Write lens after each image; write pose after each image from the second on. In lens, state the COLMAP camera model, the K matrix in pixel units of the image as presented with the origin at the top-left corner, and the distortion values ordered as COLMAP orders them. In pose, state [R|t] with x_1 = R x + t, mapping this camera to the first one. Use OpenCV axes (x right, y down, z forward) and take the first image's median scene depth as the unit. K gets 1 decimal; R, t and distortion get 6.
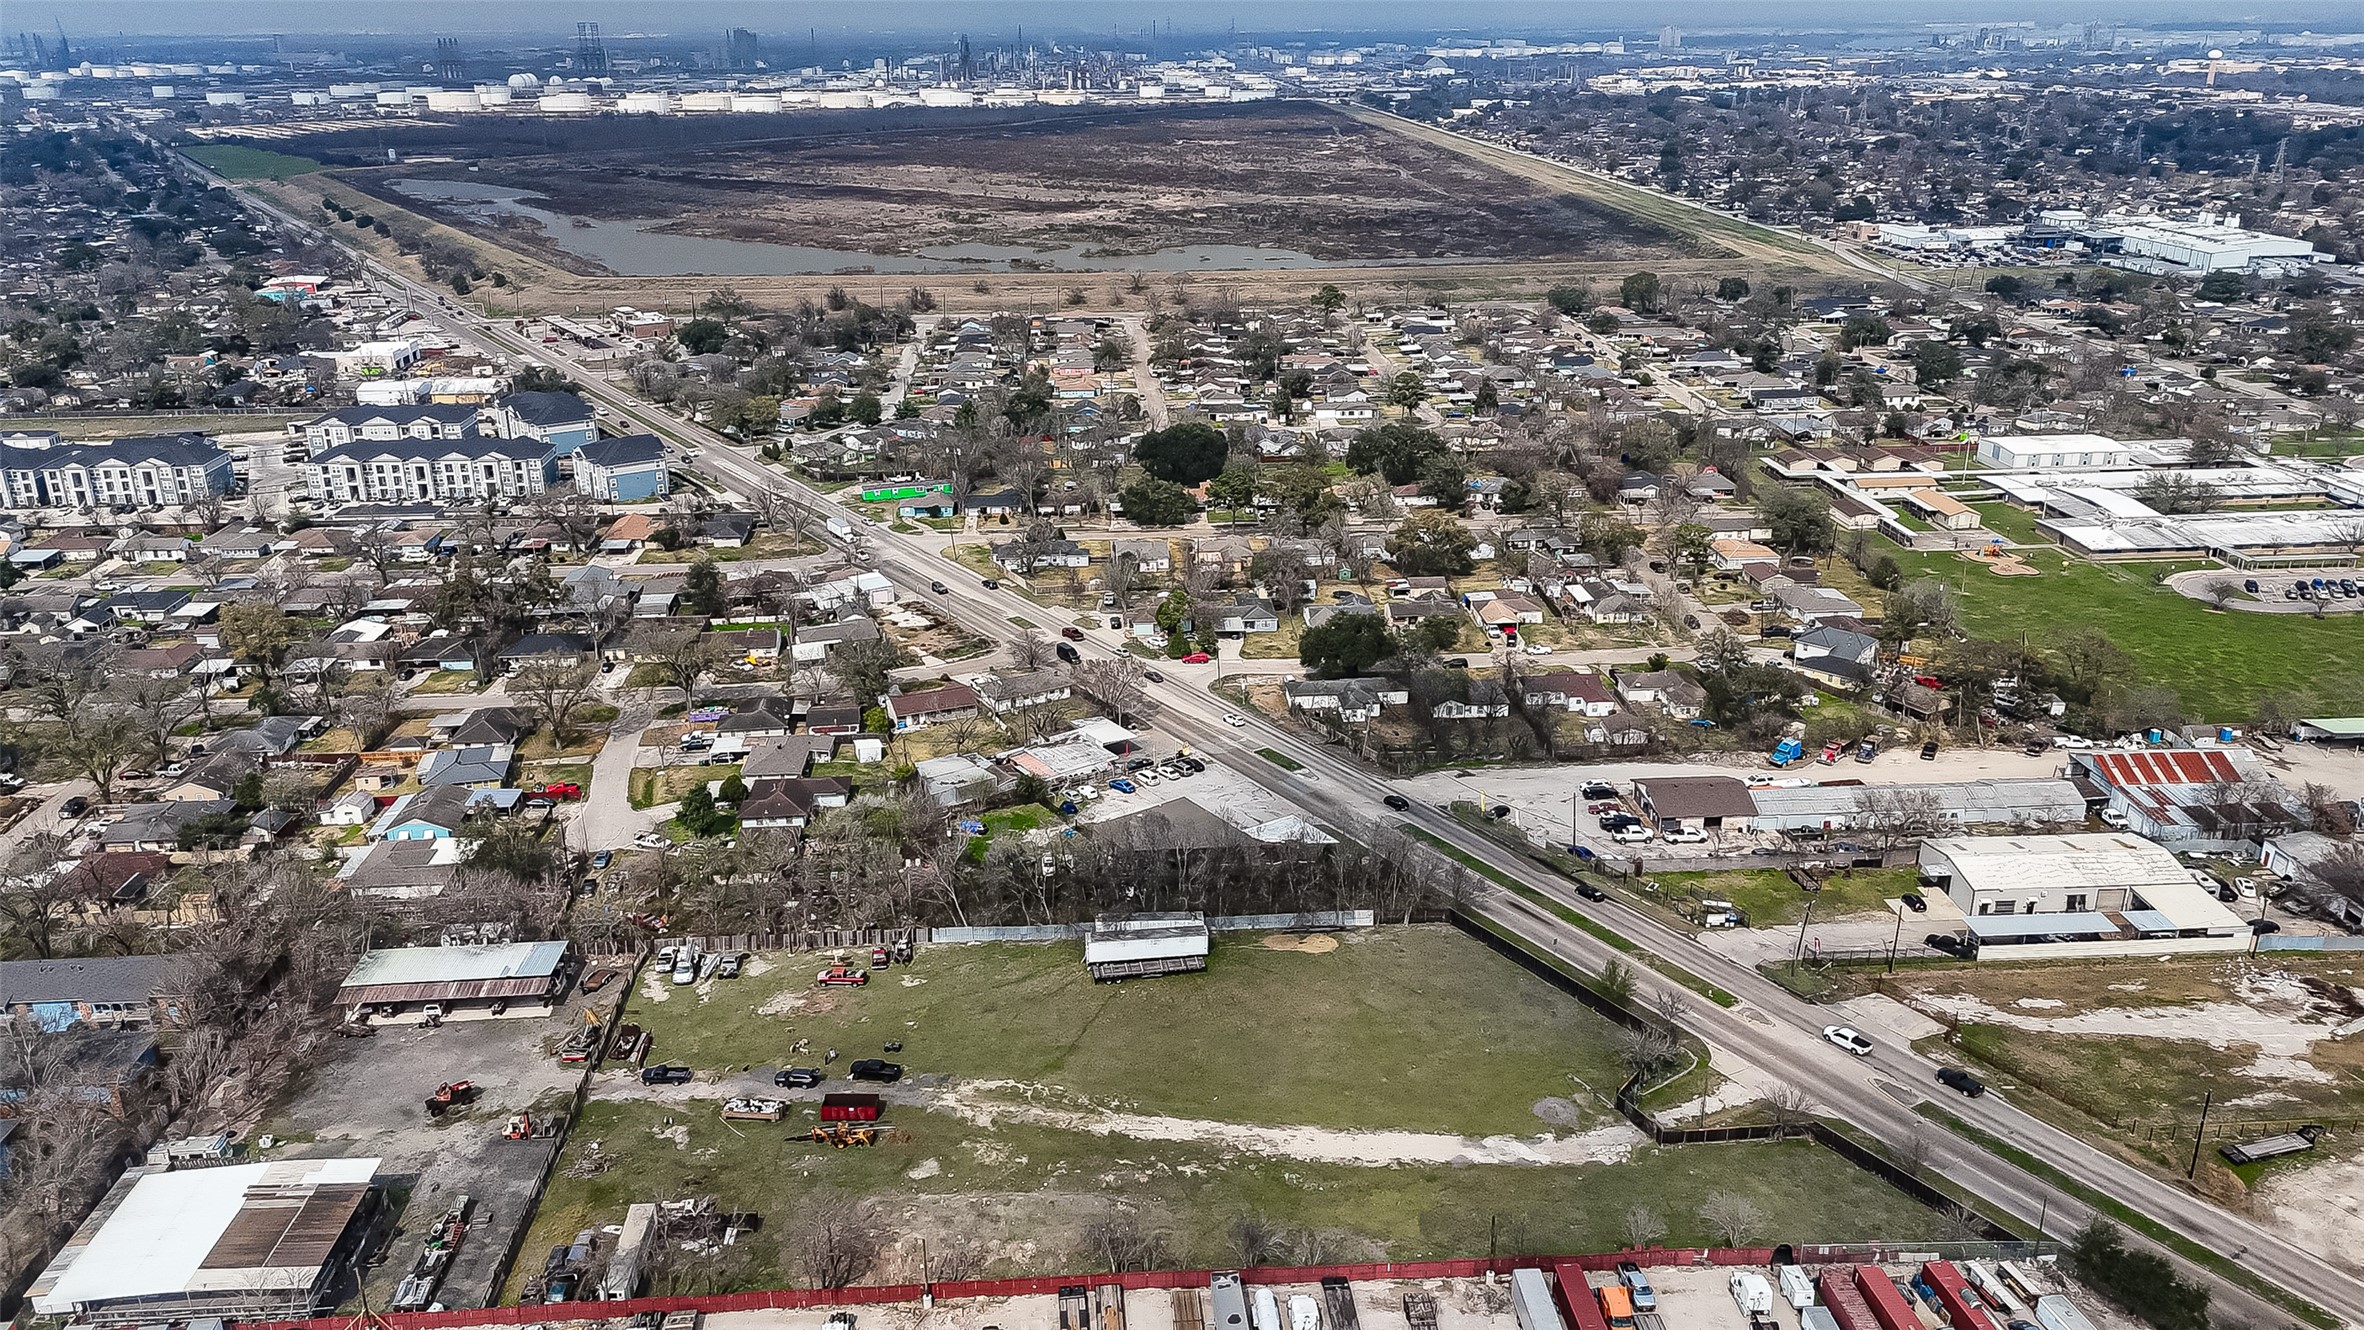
lens RADIAL K [[1735.9, 0, 1178.7], [0, 1735.9, 659.7], [0, 0, 1]] dist [0.090523, -0.091424]
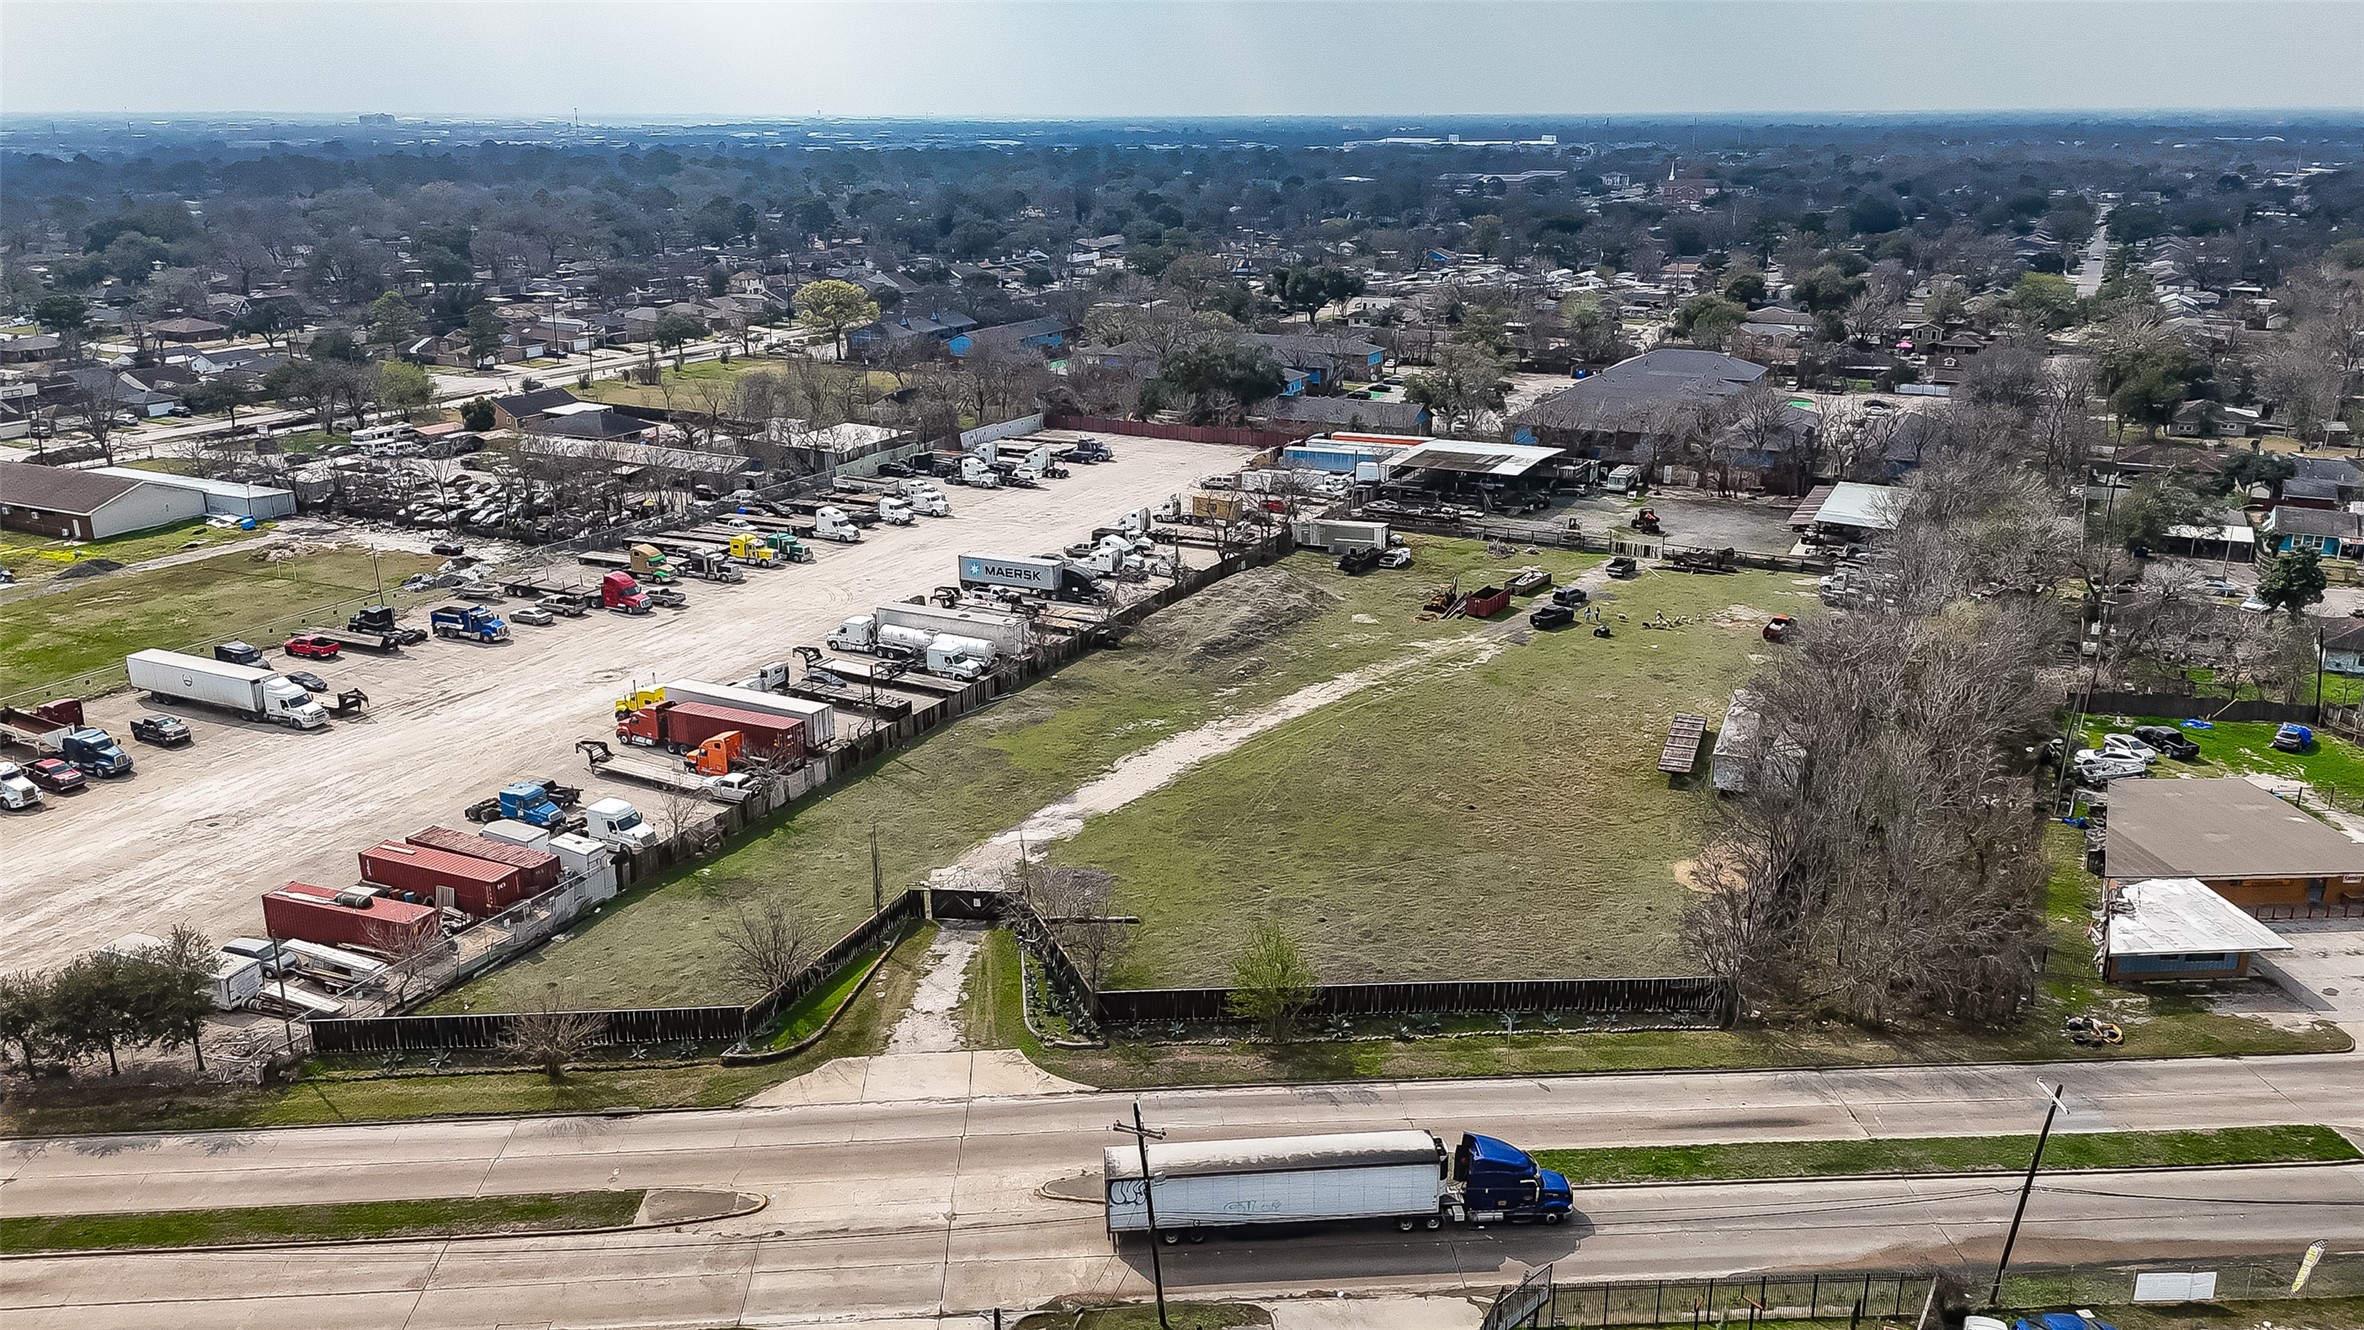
lens RADIAL K [[1735.9, 0, 1178.7], [0, 1735.9, 659.7], [0, 0, 1]] dist [0.090523, -0.091424]
pose [[-0.511963, 0.267197, -0.816394, 0.586193], [-0.292458, 0.839397, 0.458127, -0.087673], [0.807690, 0.473305, -0.351596, 1.045586]]
